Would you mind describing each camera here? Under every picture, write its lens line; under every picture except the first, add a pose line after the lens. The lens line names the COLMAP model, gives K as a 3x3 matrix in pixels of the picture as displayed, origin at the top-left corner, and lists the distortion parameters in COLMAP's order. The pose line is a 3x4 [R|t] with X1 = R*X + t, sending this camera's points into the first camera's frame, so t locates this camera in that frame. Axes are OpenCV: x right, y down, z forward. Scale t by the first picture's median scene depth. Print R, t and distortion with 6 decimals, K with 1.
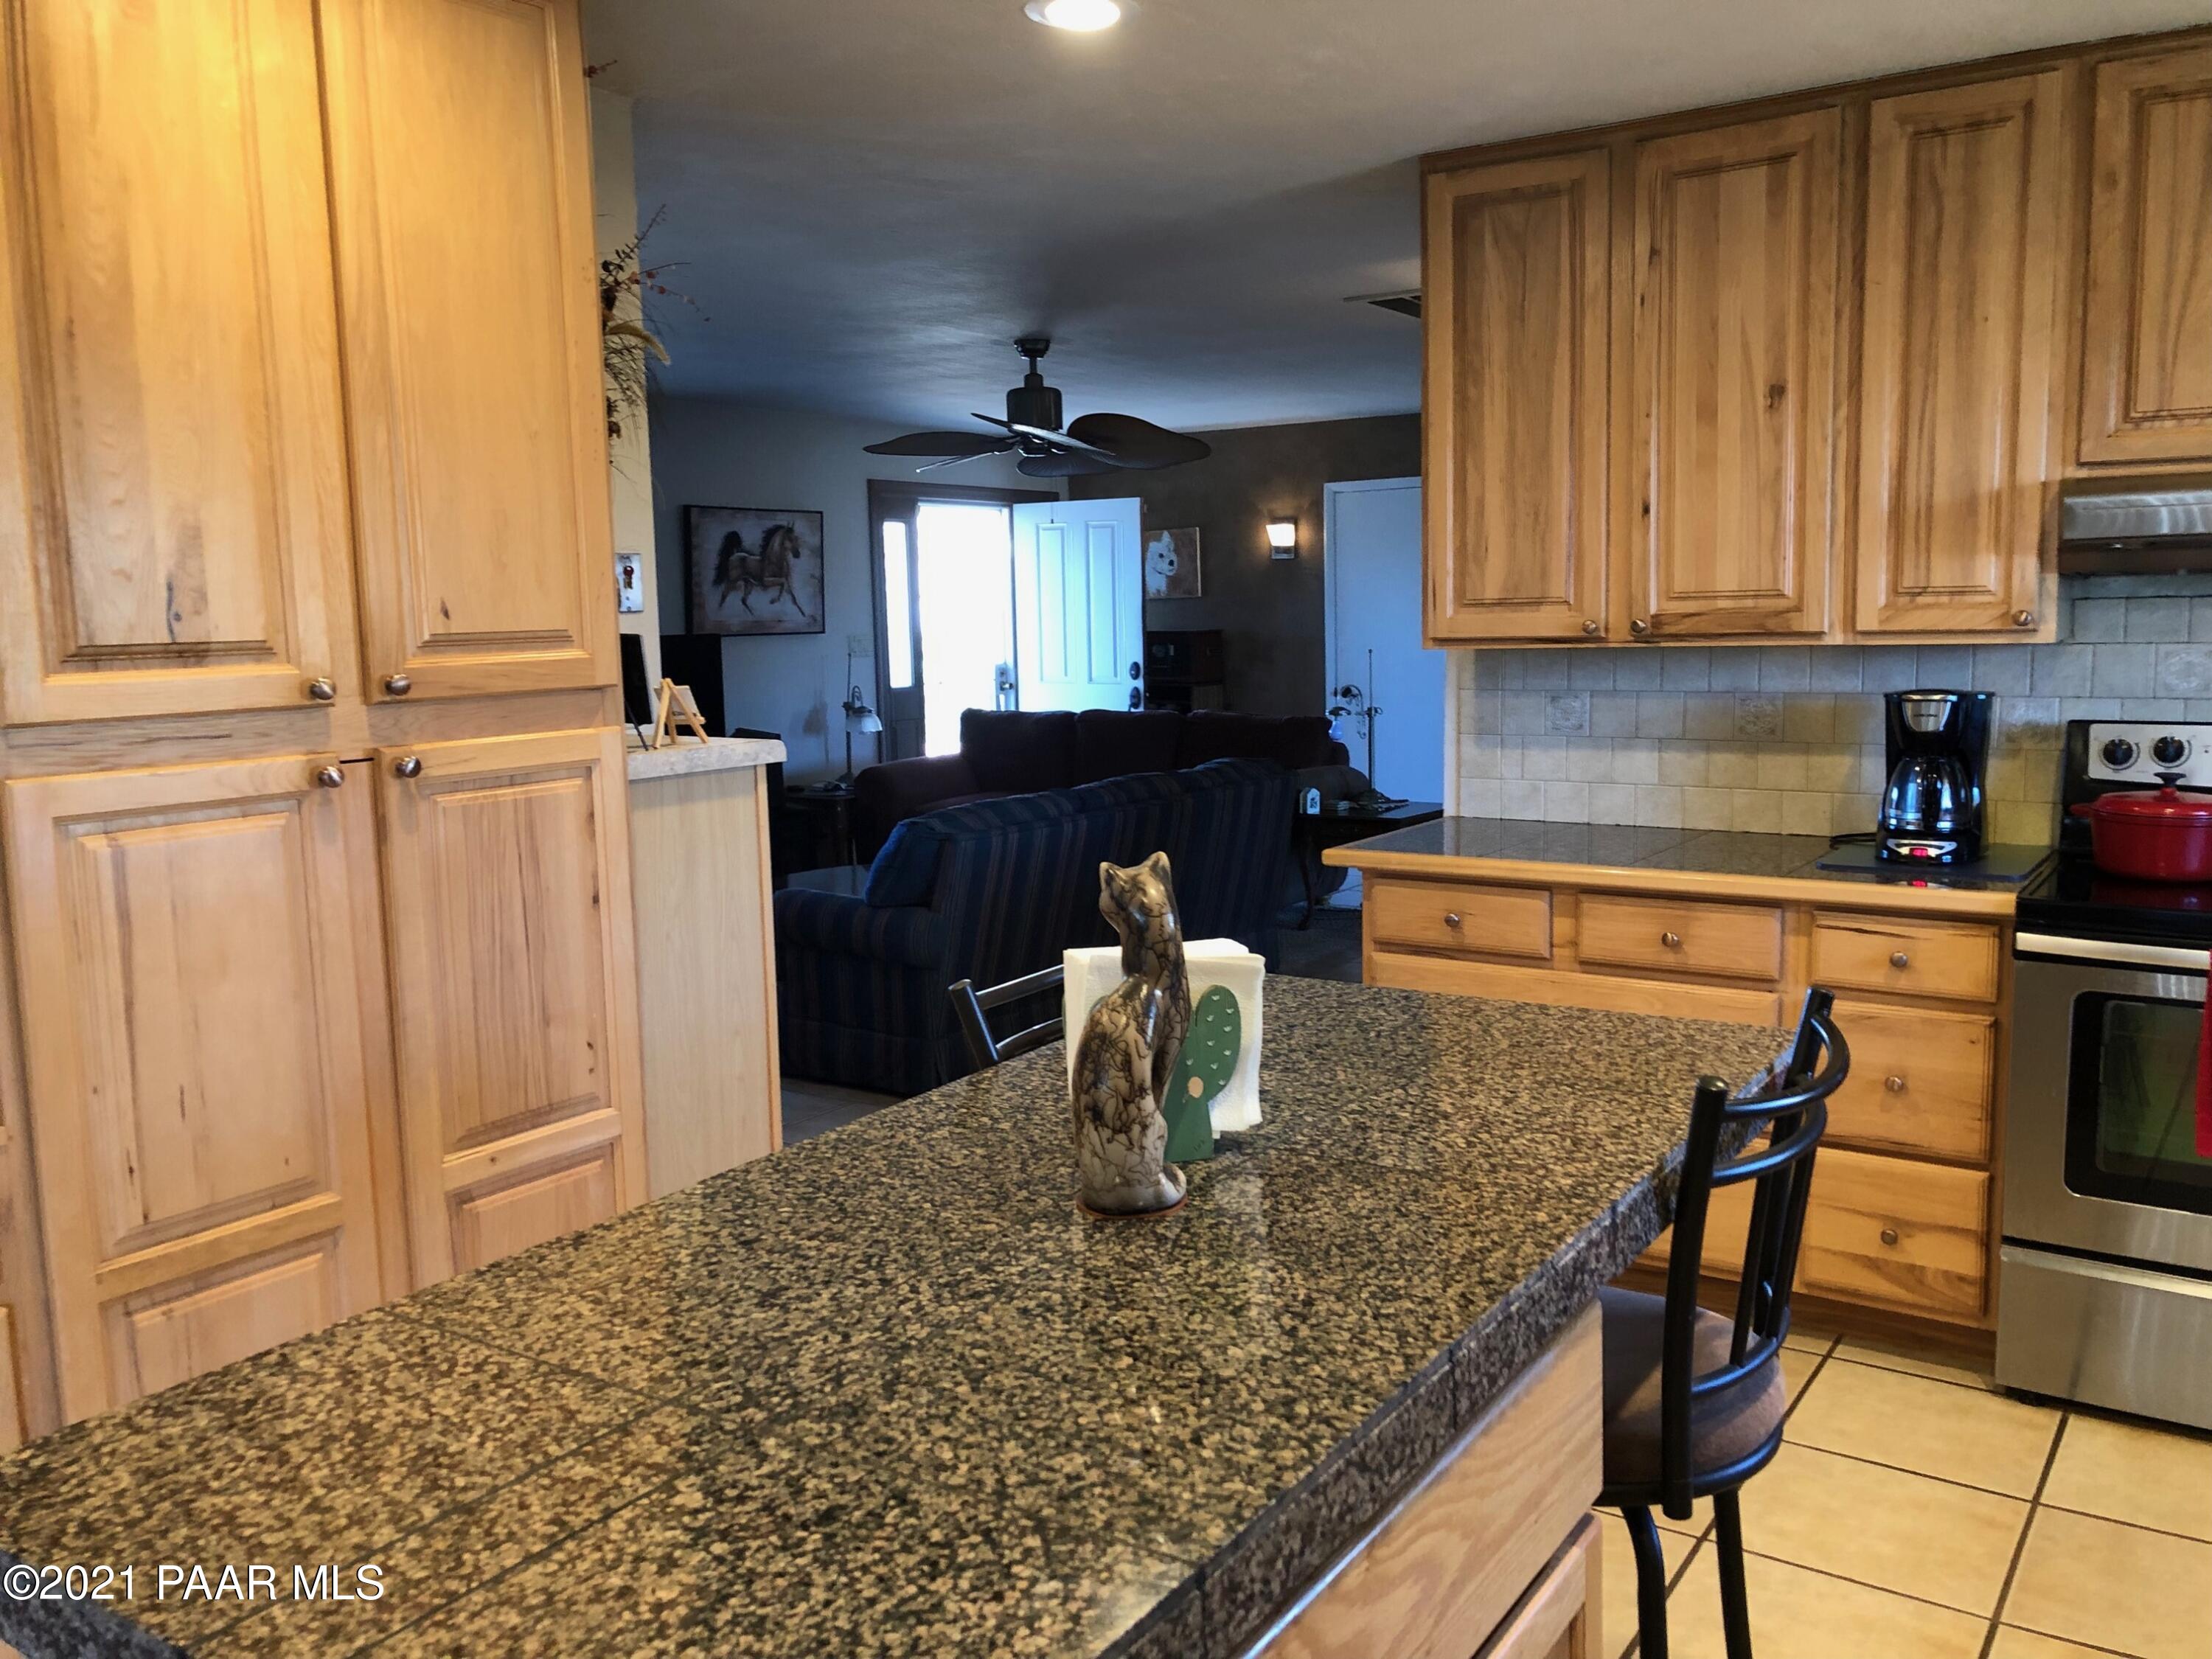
lens RADIAL K [[1795.8, 0, 1113.8], [0, 1795.8, 826.9], [0, 0, 1]] dist [0.000993, 0.002992]
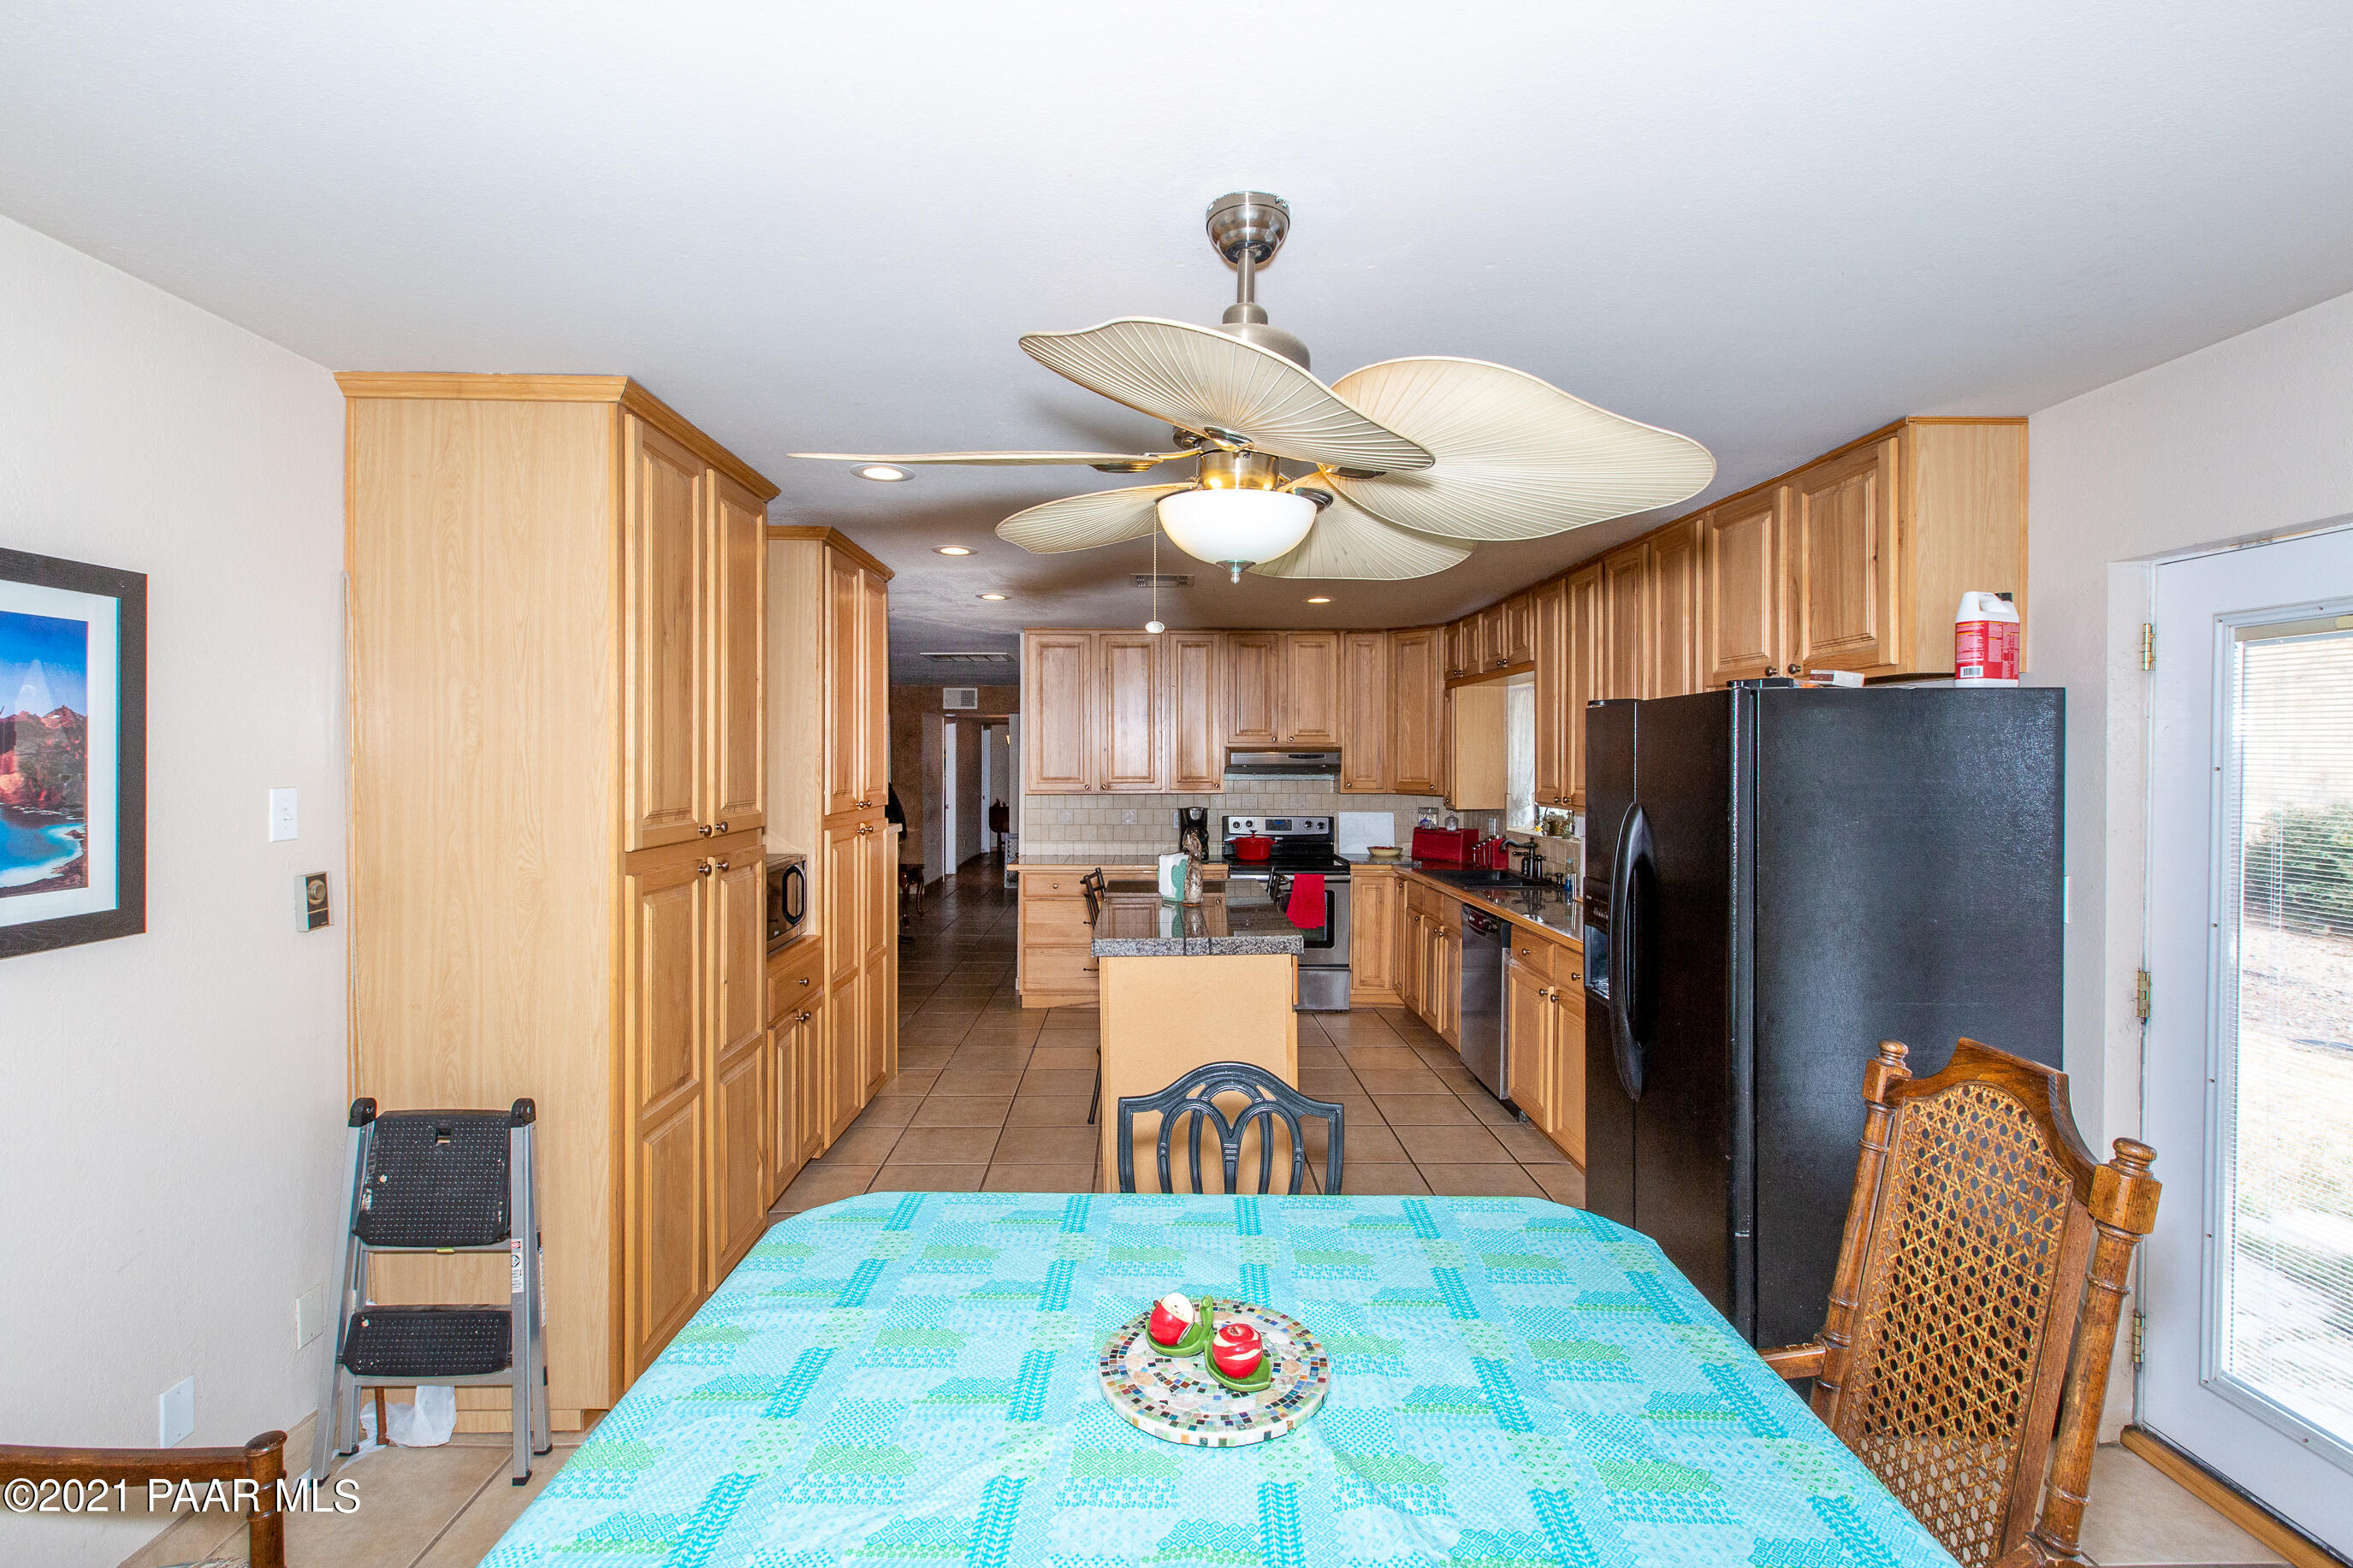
lens RADIAL K [[1082.4, 0, 1183.5], [0, 1082.4, 771.0], [0, 0, 1]] dist [0.000855, 0.000437]
pose [[0.816360, 0.021516, 0.577143, -0.914085], [0.047661, 0.993387, -0.104450, 0.086000], [-0.575574, 0.112776, 0.809936, -0.797678]]
